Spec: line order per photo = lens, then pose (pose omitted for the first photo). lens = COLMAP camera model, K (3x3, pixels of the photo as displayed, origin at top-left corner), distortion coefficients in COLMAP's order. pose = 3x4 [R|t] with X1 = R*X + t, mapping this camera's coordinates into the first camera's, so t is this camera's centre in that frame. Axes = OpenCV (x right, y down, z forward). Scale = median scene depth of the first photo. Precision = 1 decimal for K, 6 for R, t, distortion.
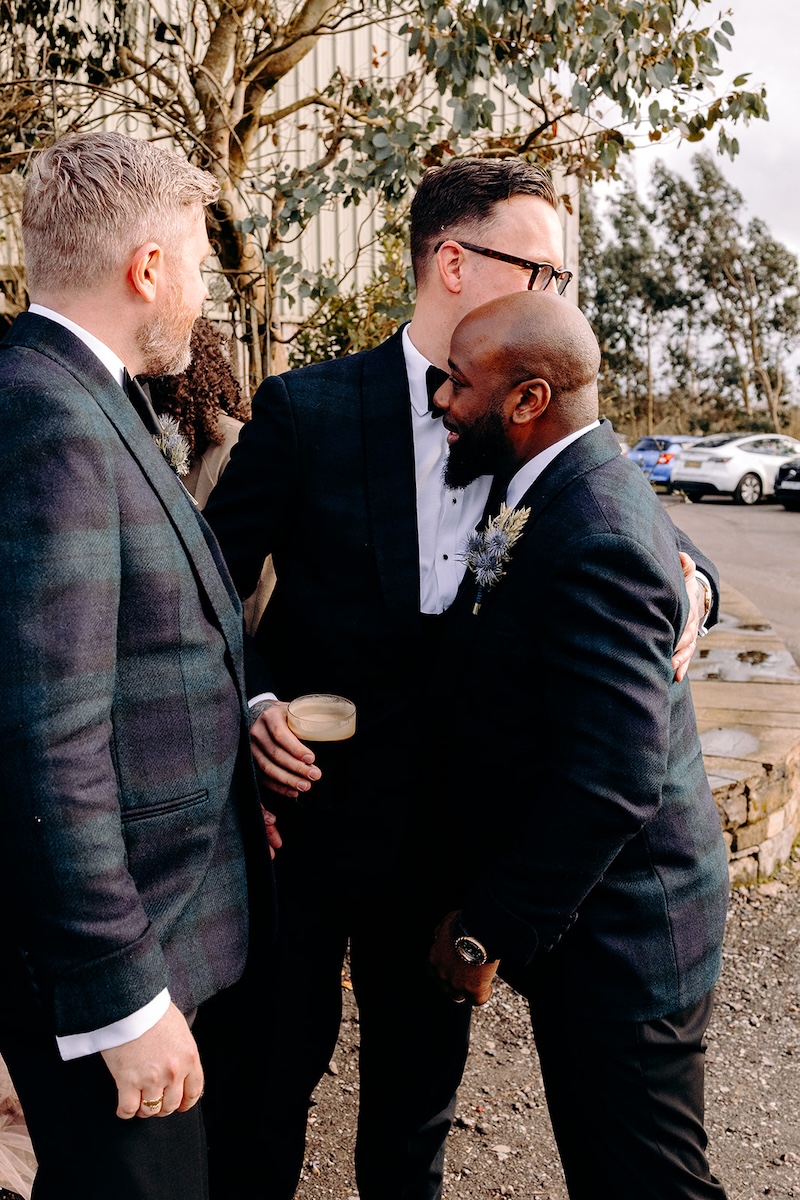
lens RADIAL K [[1274.4, 0, 398.1], [0, 1274.4, 596.0], [0, 0, 1]] dist [0.042122, 0.000000]
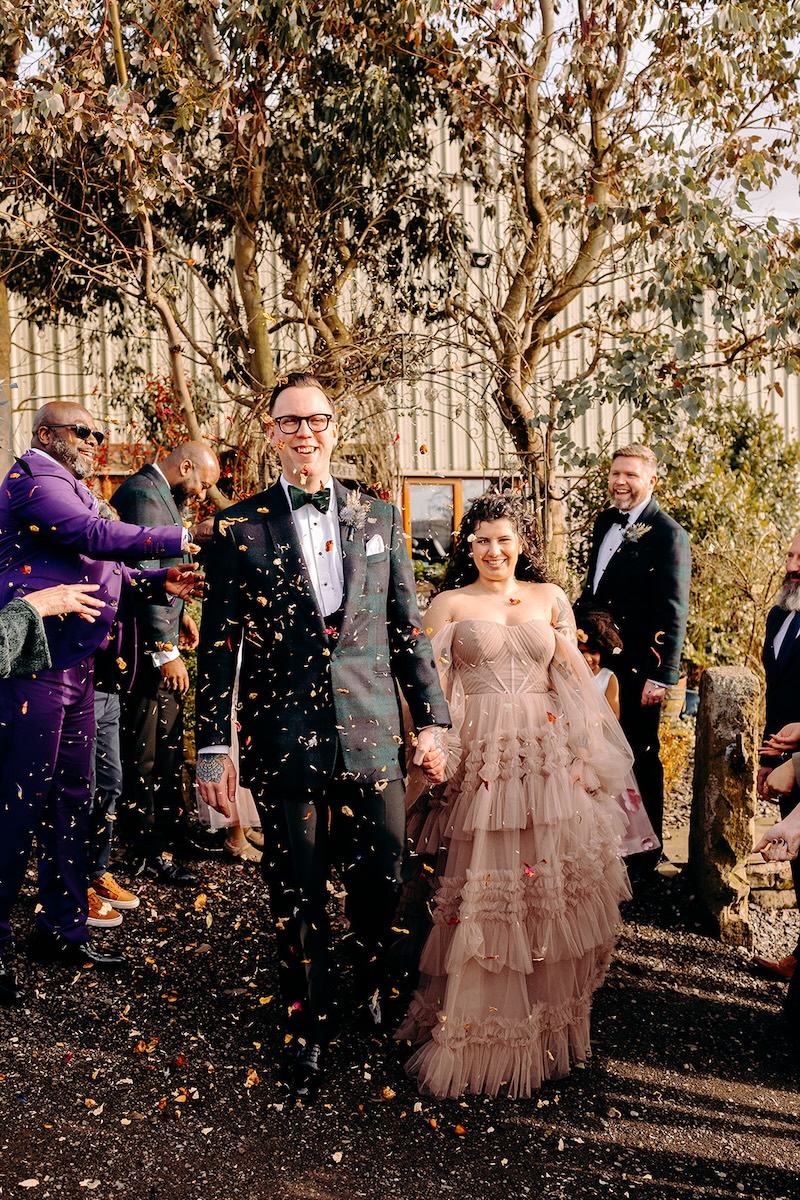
lens RADIAL K [[1274.4, 0, 373.6], [0, 1274.4, 606.9], [0, 0, 1]] dist [0.042122, 0.000000]
pose [[0.967382, -0.008301, -0.253187, 0.066046], [-0.015779, 0.995548, -0.092931, 0.049428], [0.252831, 0.093894, 0.962943, -0.375376]]
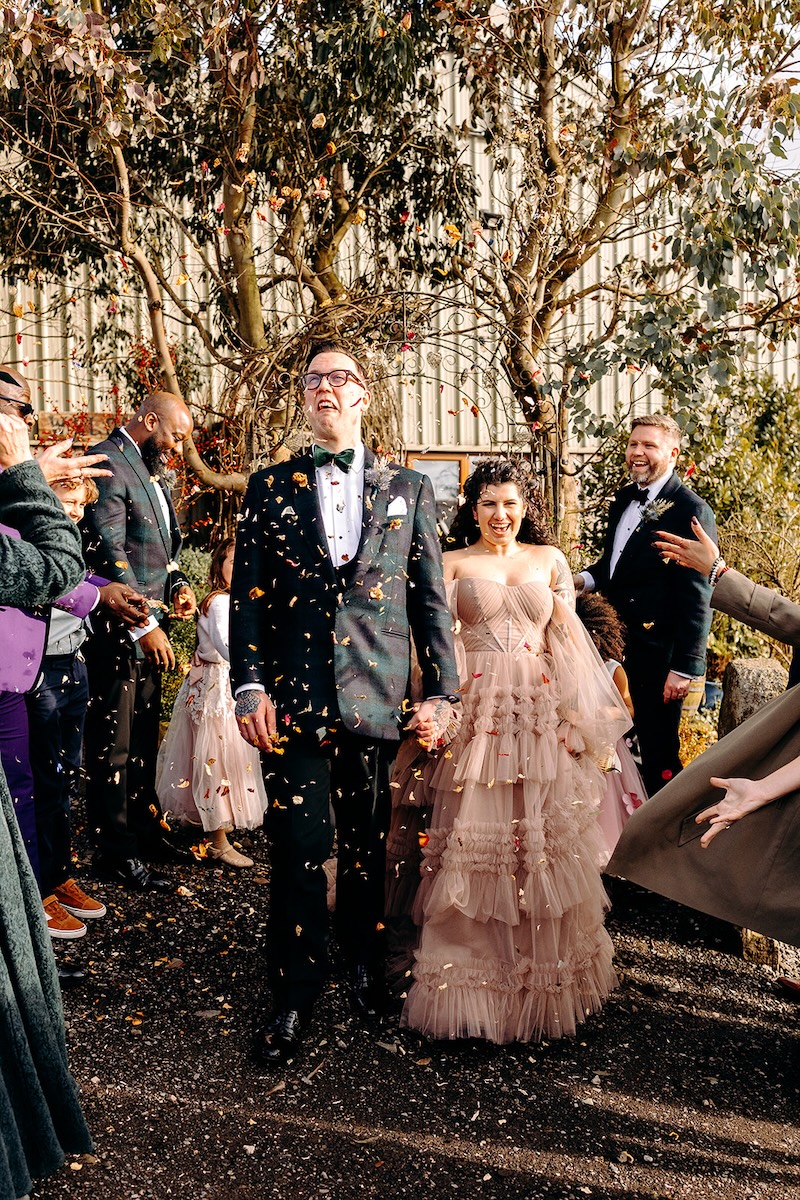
lens RADIAL K [[1274.4, 0, 391.0], [0, 1274.4, 611.2], [0, 0, 1]] dist [0.042122, 0.000000]
pose [[0.968642, 0.005455, -0.248400, 0.053435], [-0.025181, 0.996766, -0.076305, 0.039467], [0.247181, 0.080167, 0.965647, -0.268233]]
